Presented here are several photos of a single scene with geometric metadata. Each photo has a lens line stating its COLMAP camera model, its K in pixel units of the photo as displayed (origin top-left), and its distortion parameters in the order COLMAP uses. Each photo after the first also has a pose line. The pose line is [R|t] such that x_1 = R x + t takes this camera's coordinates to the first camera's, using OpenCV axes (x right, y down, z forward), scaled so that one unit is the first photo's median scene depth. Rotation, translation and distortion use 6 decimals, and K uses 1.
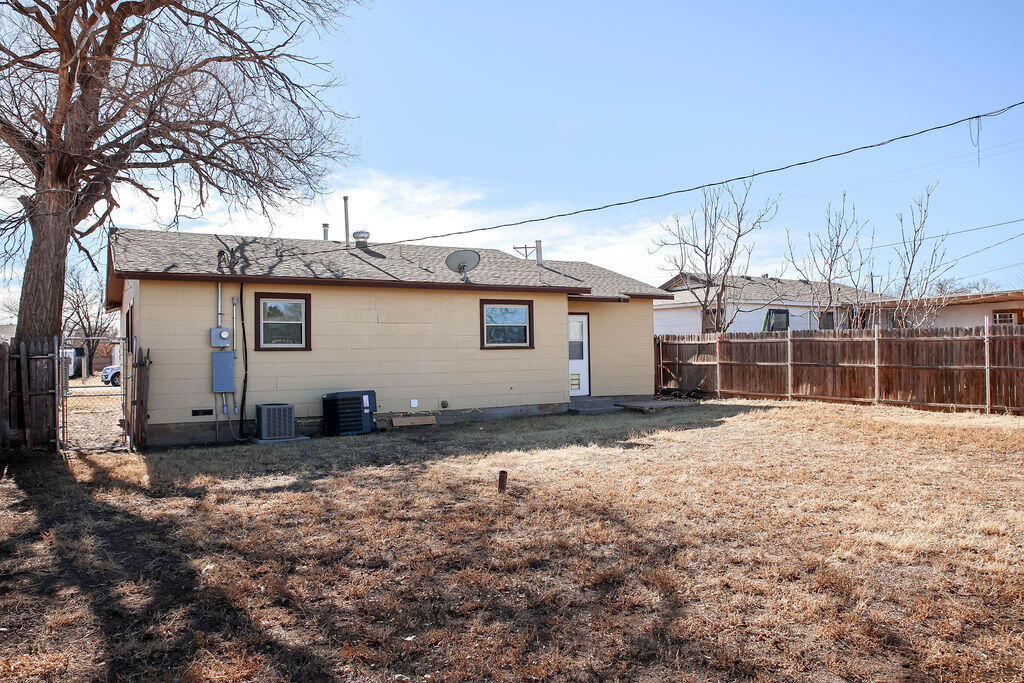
lens RADIAL K [[752.4, 0, 514.8], [0, 752.4, 341.8], [0, 0, 1]] dist [-0.080691, 0.011640]
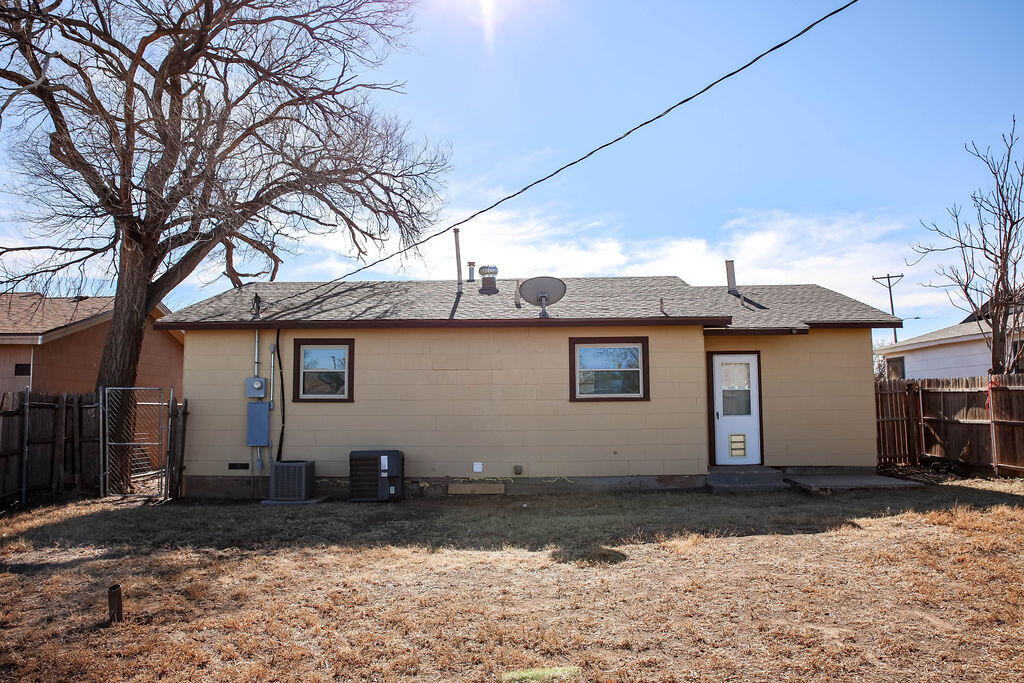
lens RADIAL K [[752.4, 0, 510.0], [0, 752.4, 338.9], [0, 0, 1]] dist [-0.080691, 0.011640]
pose [[0.851323, -0.038139, -0.523253, 0.308411], [0.002882, 0.997679, -0.068030, -0.001871], [0.524633, 0.056408, 0.849457, 0.290248]]
